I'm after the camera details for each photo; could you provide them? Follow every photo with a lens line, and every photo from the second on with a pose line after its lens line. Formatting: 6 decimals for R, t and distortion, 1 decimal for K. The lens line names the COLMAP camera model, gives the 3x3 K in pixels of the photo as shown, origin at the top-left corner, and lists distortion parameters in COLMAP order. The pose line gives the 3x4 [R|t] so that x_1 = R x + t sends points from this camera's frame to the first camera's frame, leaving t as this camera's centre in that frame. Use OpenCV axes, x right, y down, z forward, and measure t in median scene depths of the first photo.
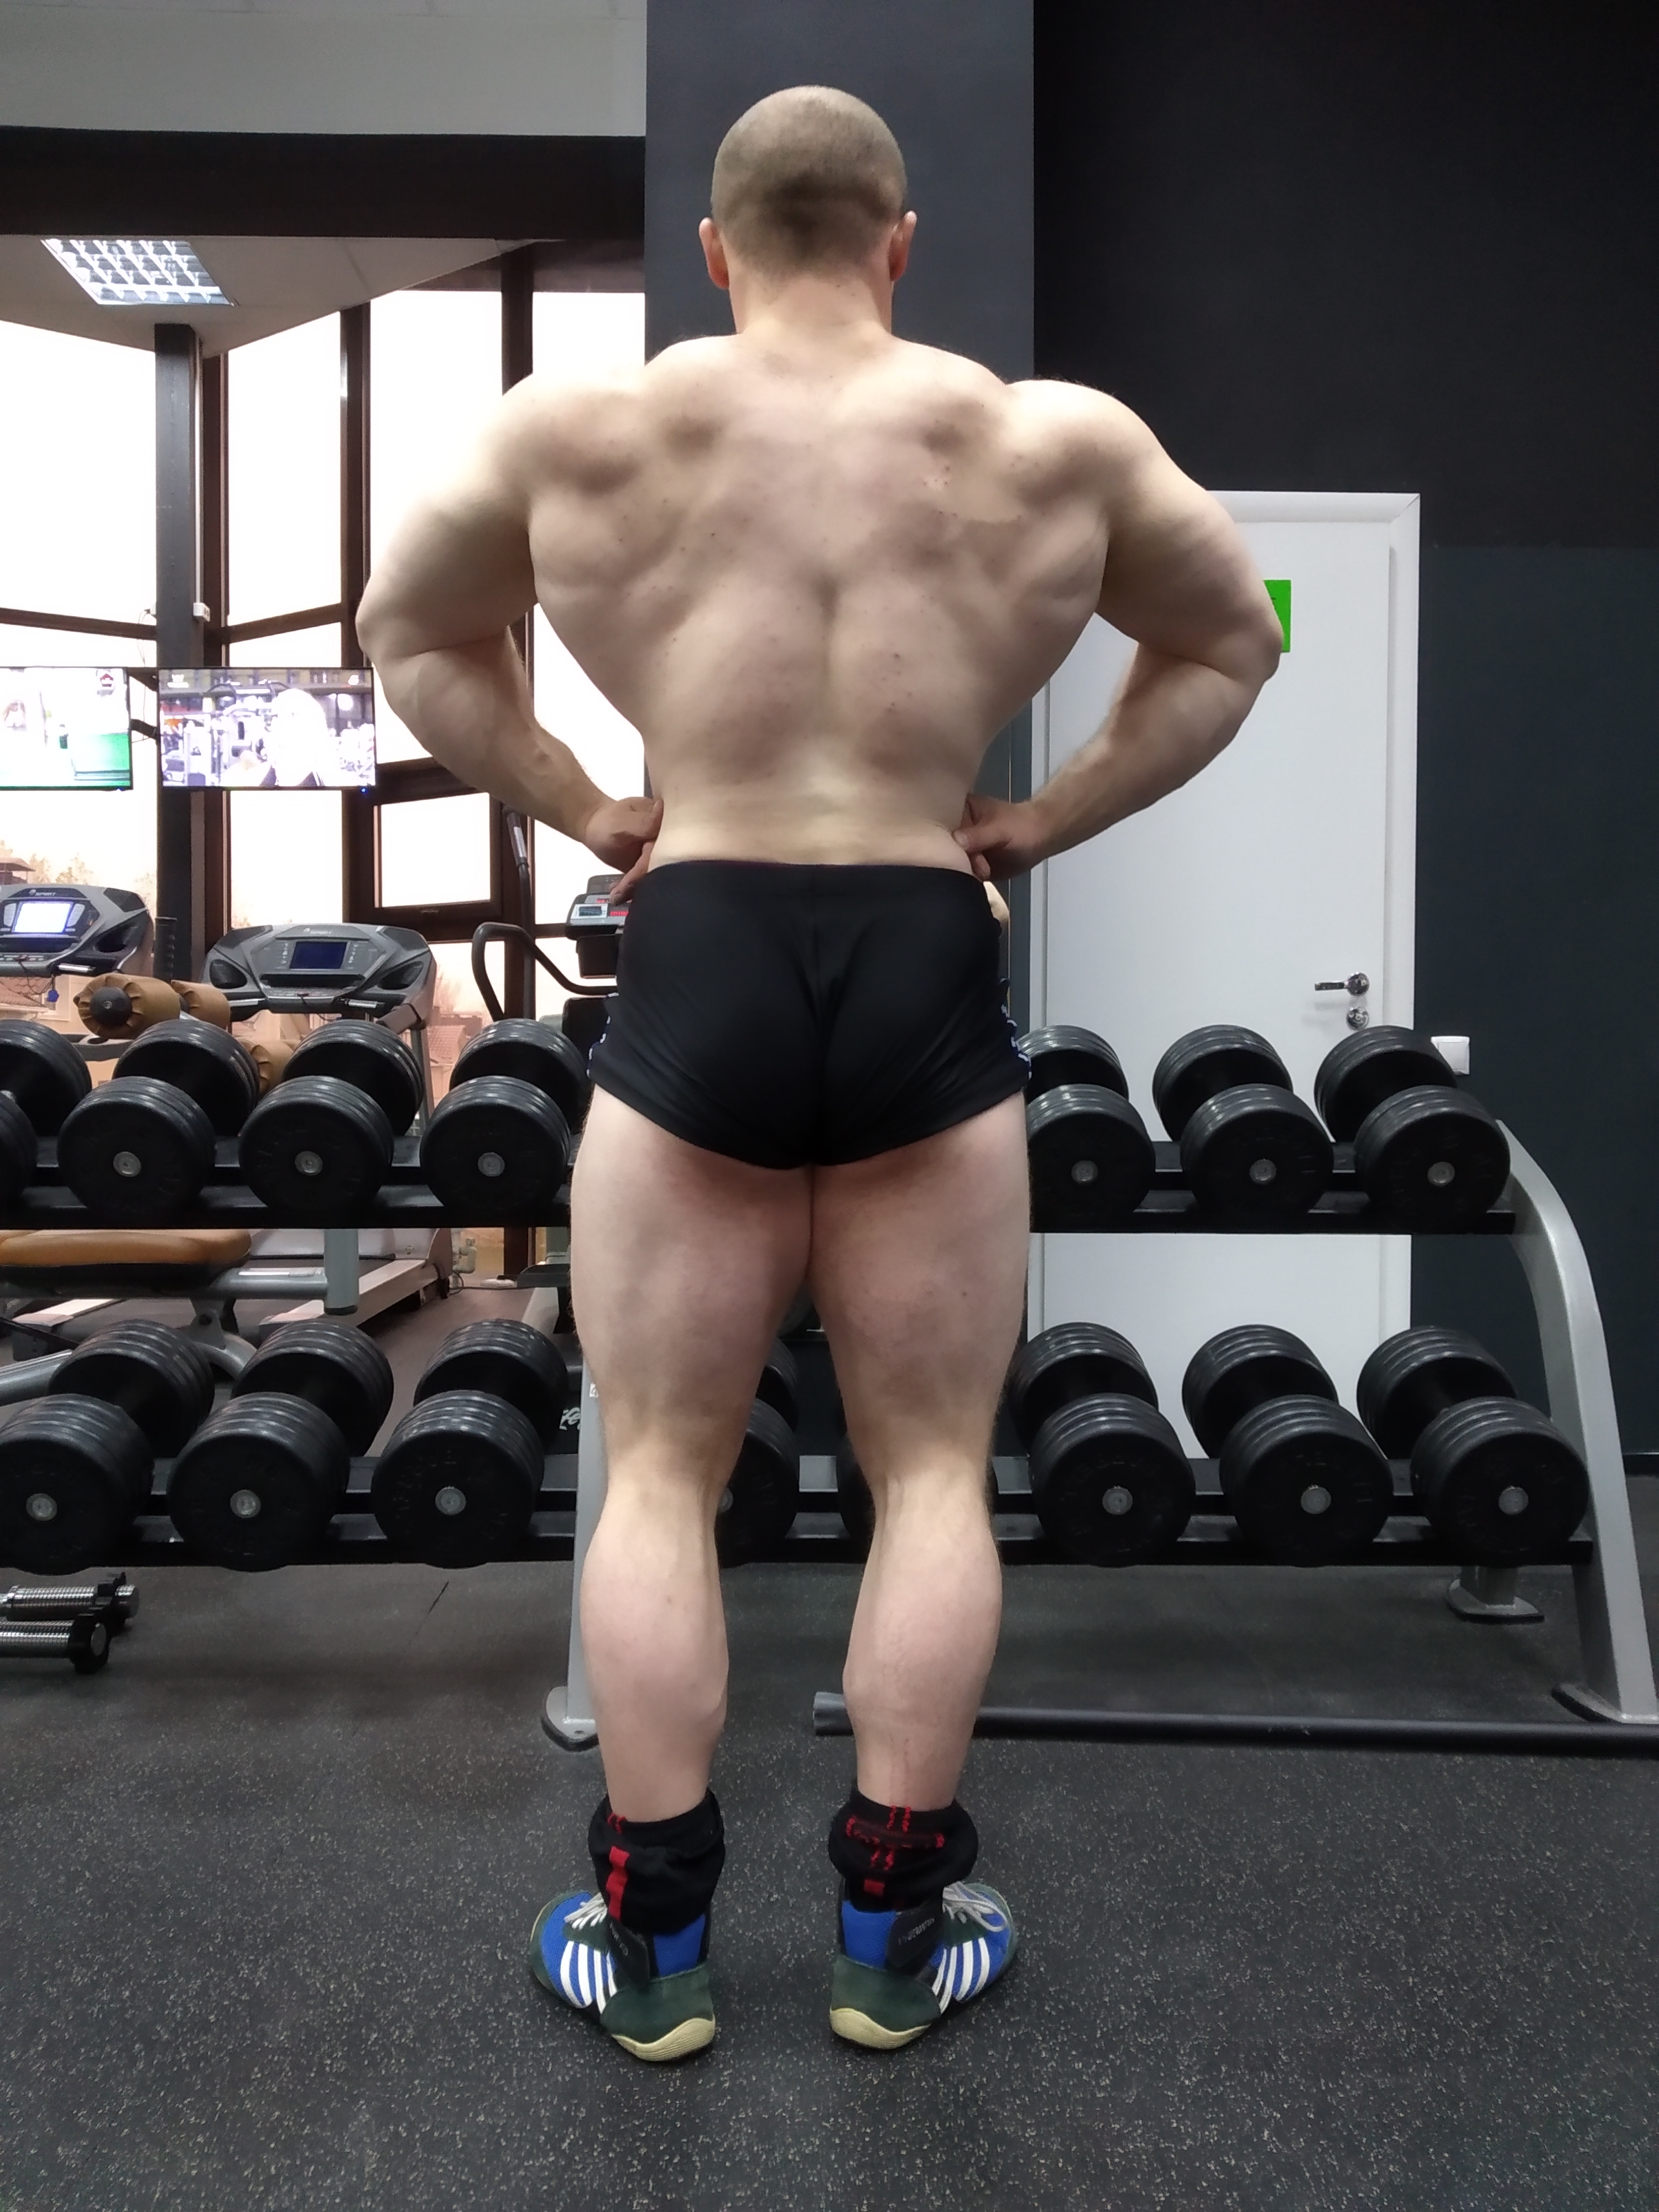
lens RADIAL K [[1754.8, 0, 833.6], [0, 1754.8, 1101.3], [0, 0, 1]] dist [0.002046, 0.006740]
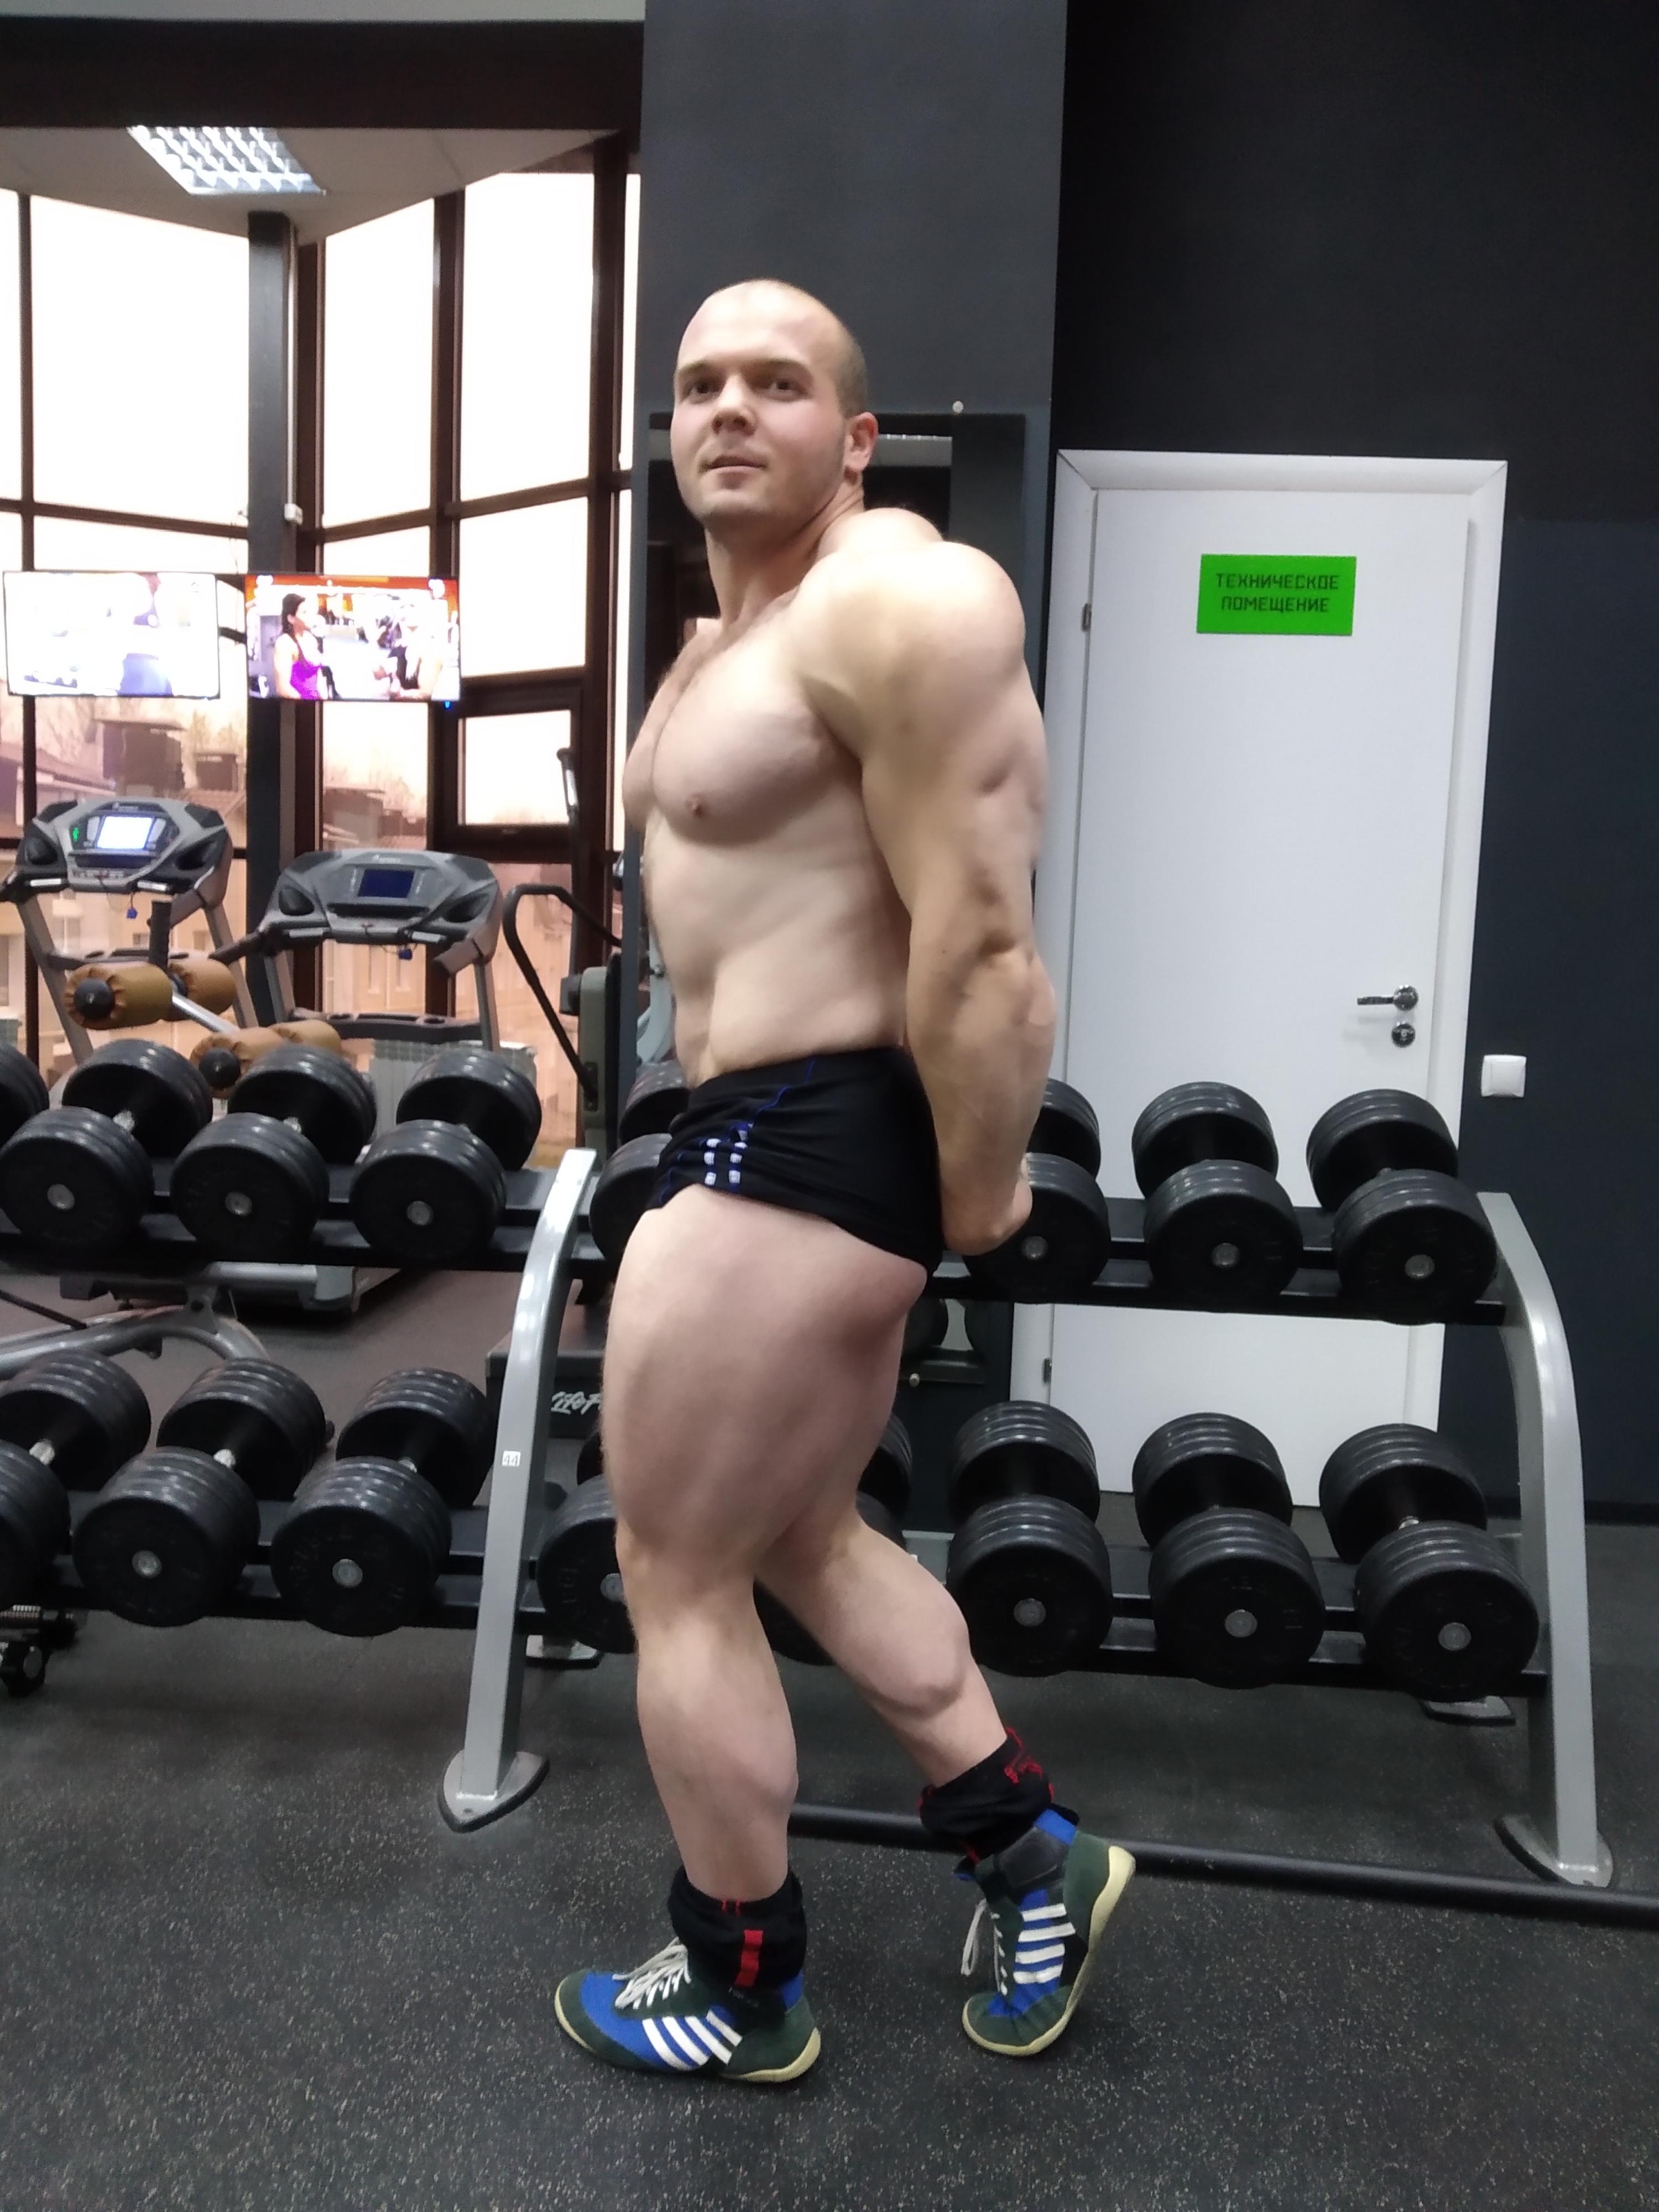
lens RADIAL K [[1775.6, 0, 826.4], [0, 1775.6, 1119.8], [0, 0, 1]] dist [-0.012463, 0.024486]
pose [[0.995858, 0.039571, -0.081856, 0.119411], [-0.033030, 0.996265, 0.079778, -0.112691], [0.084707, -0.076744, 0.993446, 0.050397]]
